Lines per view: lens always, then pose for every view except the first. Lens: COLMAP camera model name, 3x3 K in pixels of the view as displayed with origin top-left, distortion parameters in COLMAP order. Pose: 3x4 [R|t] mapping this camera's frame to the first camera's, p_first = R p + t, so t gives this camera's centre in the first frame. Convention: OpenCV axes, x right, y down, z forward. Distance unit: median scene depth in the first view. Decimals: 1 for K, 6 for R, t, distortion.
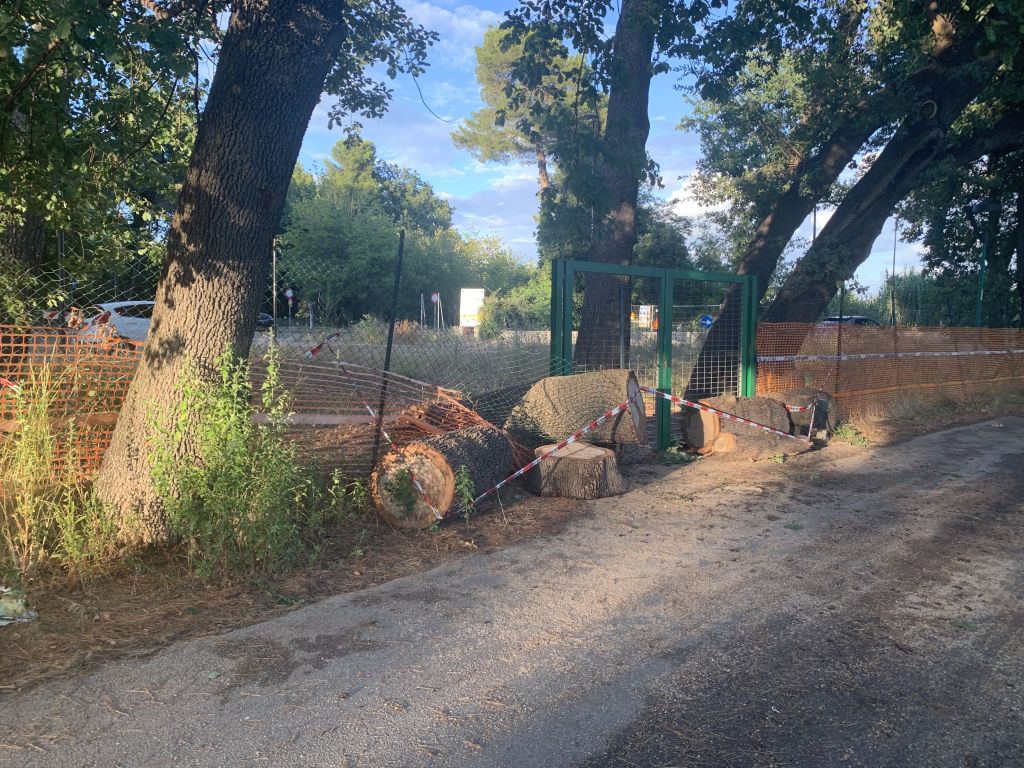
lens RADIAL K [[770.9, 0, 547.2], [0, 770.9, 387.6], [0, 0, 1]] dist [0.057829, -0.000288]
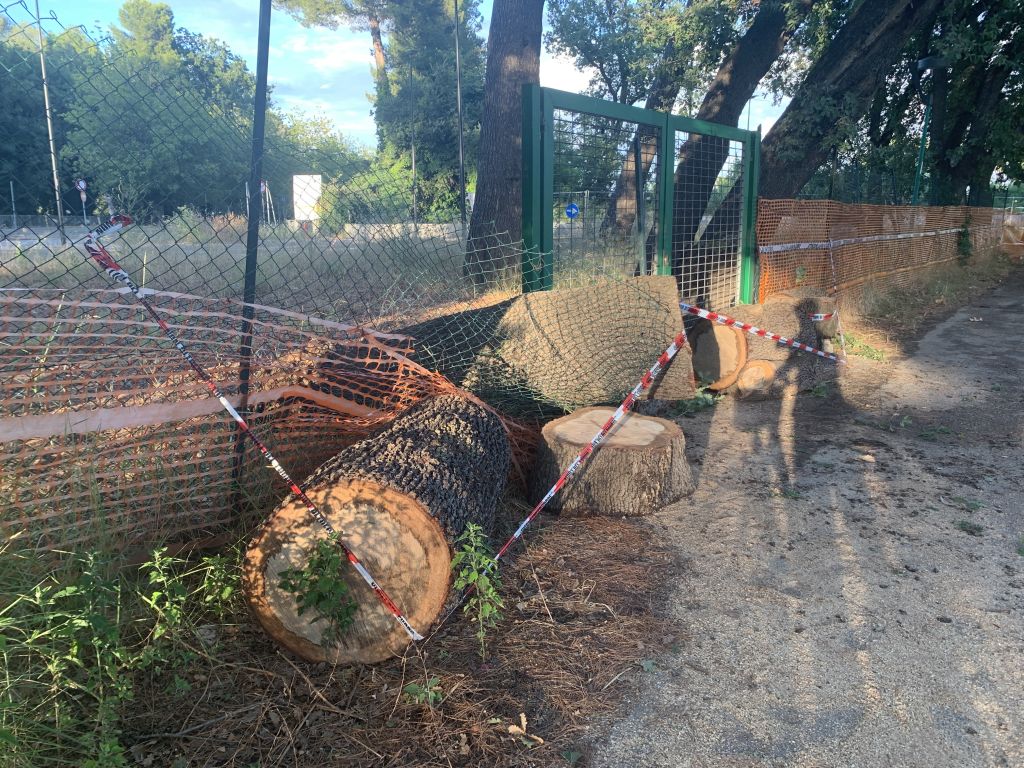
lens RADIAL K [[781.3, 0, 524.9], [0, 781.3, 371.5], [0, 0, 1]] dist [0.053427, -0.052605]
pose [[0.984111, -0.056252, 0.168411, -0.070984], [0.036709, 0.992455, 0.116983, -0.015968], [-0.173721, -0.108942, 0.978751, 0.276183]]
